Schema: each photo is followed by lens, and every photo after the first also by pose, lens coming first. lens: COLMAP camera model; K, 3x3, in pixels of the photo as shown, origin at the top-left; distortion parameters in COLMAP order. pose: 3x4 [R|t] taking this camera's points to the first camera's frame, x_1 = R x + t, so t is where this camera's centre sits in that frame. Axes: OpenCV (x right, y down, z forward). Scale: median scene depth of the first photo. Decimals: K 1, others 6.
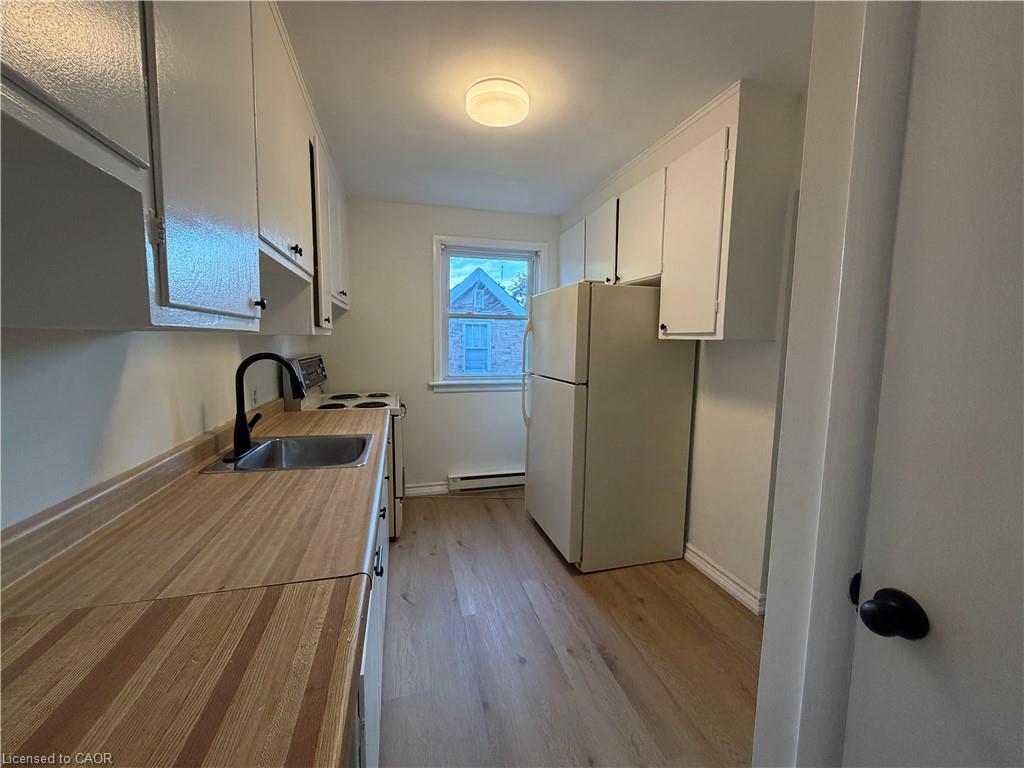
lens RADIAL K [[408.3, 0, 508.6], [0, 408.3, 388.0], [0, 0, 1]] dist [0.001825, -0.000028]
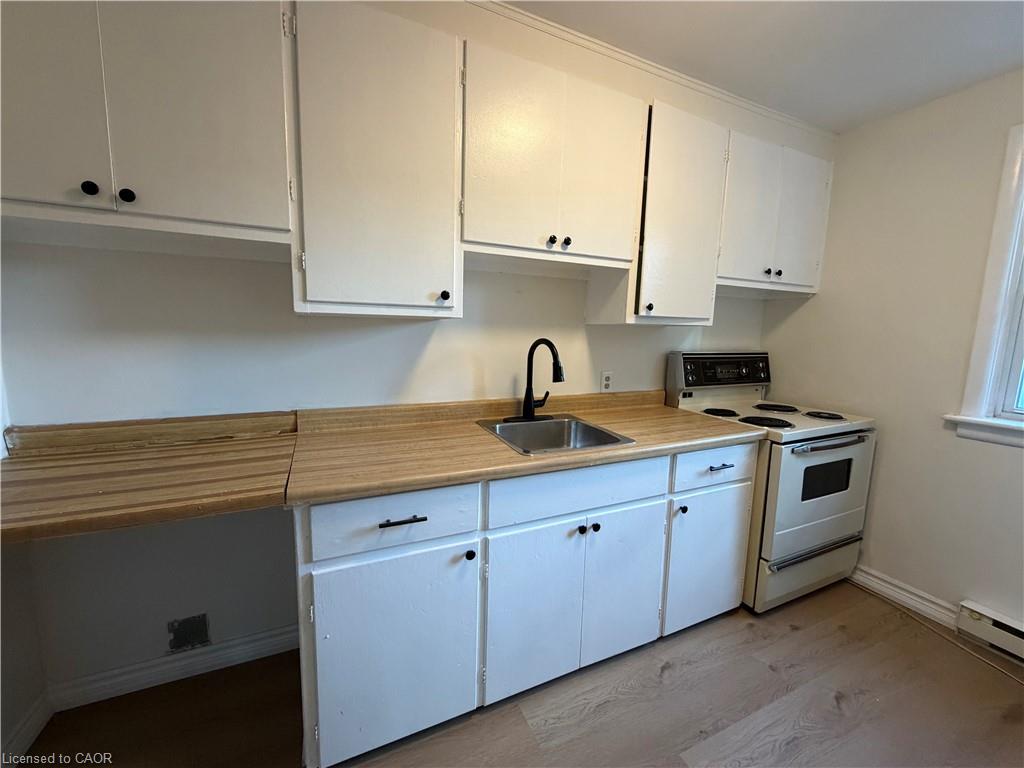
lens RADIAL K [[408.3, 0, 507.3], [0, 408.3, 382.2], [0, 0, 1]] dist [0.001825, -0.000028]
pose [[0.165002, 0.128528, -0.977883, 0.659193], [-0.138201, 0.984704, 0.106105, -0.092110], [0.976563, 0.117636, 0.180241, 0.899836]]
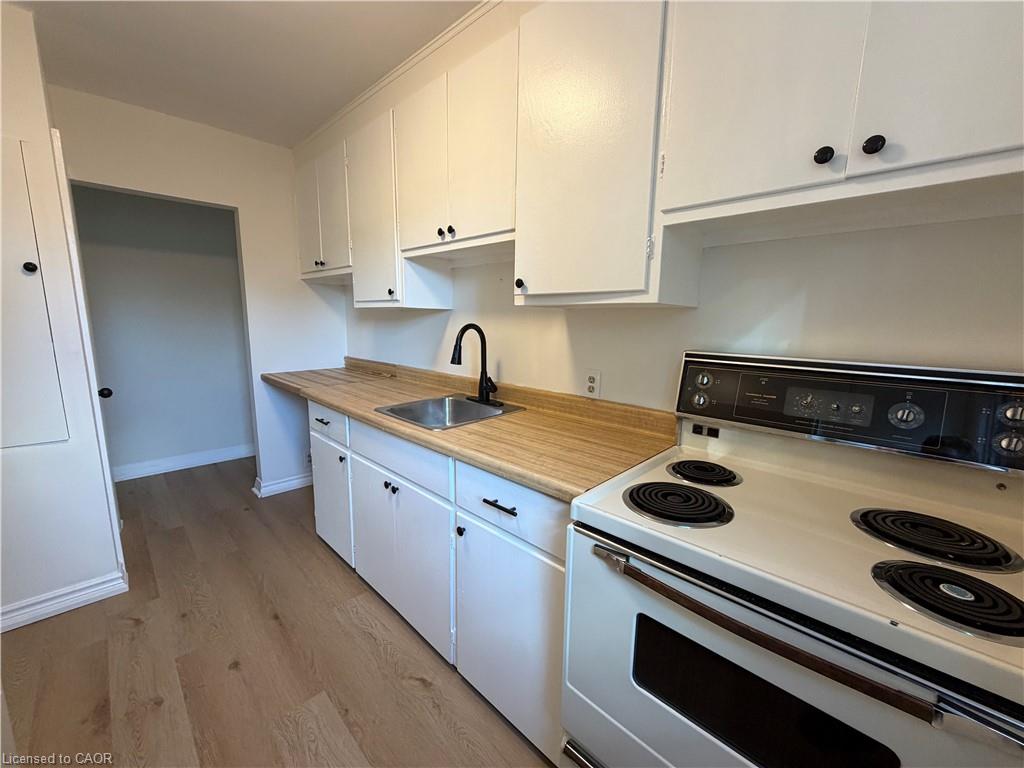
lens RADIAL K [[408.3, 0, 511.9], [0, 408.3, 383.2], [0, 0, 1]] dist [0.001825, -0.000028]
pose [[-0.862983, 0.062661, -0.501332, 0.179048], [-0.077674, 0.964028, 0.254198, -0.217829], [0.499226, 0.258309, -0.827073, 1.997723]]
